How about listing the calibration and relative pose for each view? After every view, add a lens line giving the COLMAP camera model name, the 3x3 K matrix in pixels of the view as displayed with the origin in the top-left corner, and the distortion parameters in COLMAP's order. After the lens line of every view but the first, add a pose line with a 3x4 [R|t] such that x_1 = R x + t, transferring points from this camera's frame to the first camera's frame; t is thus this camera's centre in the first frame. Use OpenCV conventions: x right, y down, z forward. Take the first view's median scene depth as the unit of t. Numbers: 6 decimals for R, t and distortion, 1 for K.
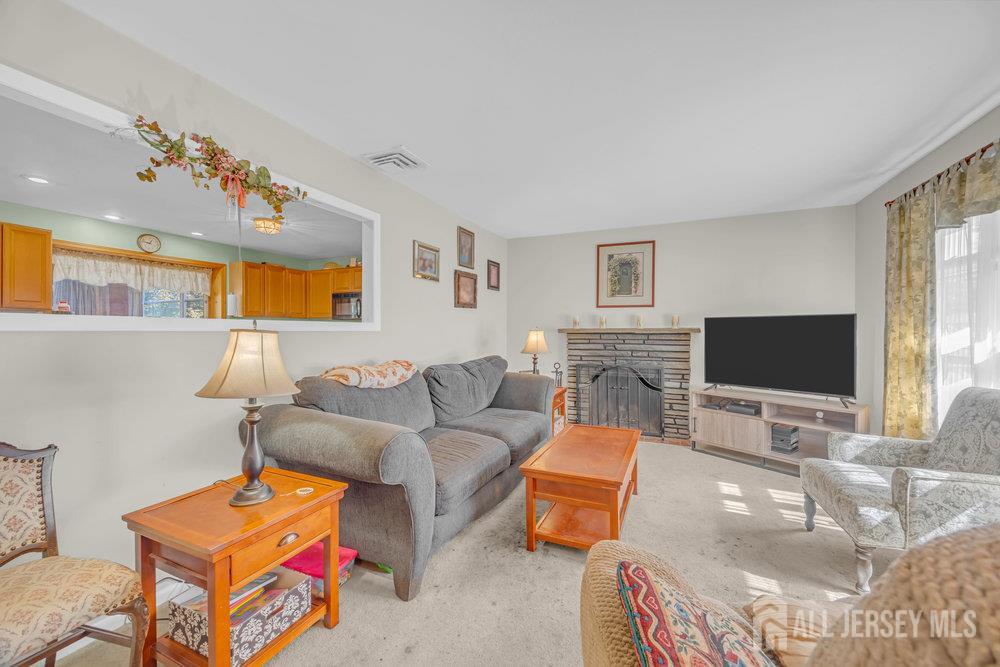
lens RADIAL K [[381.5, 0, 503.9], [0, 381.5, 331.7], [0, 0, 1]] dist [0.000458, 0.000034]
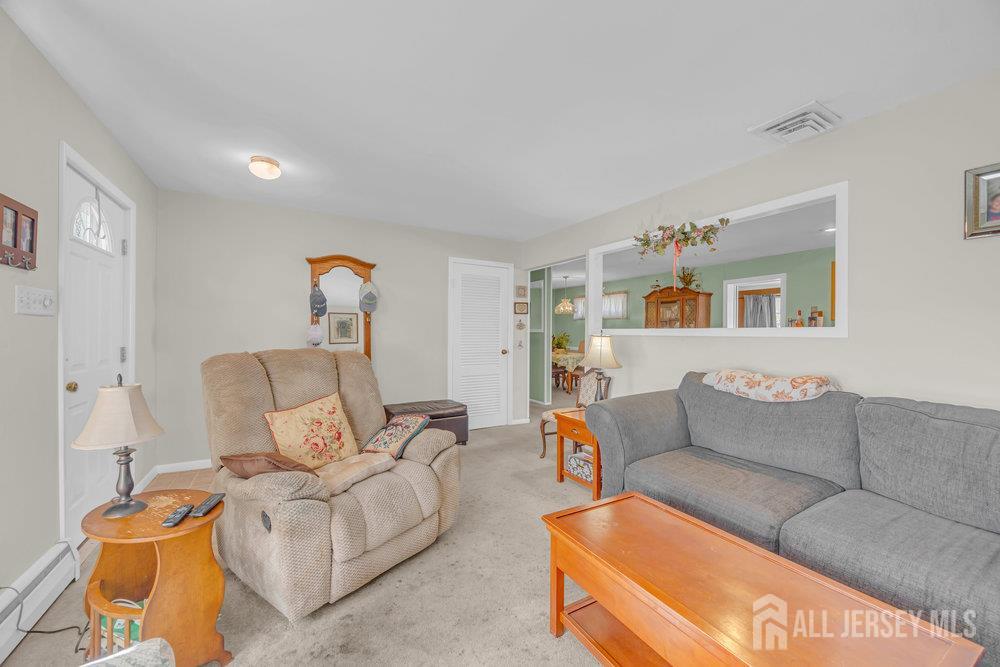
lens RADIAL K [[381.5, 0, 499.7], [0, 381.5, 333.3], [0, 0, 1]] dist [0.000458, 0.000034]
pose [[-0.593985, -0.009736, -0.804417, 0.343277], [-0.011792, 0.999925, -0.003394, -0.000097], [0.804389, 0.007470, -0.594055, 0.462869]]
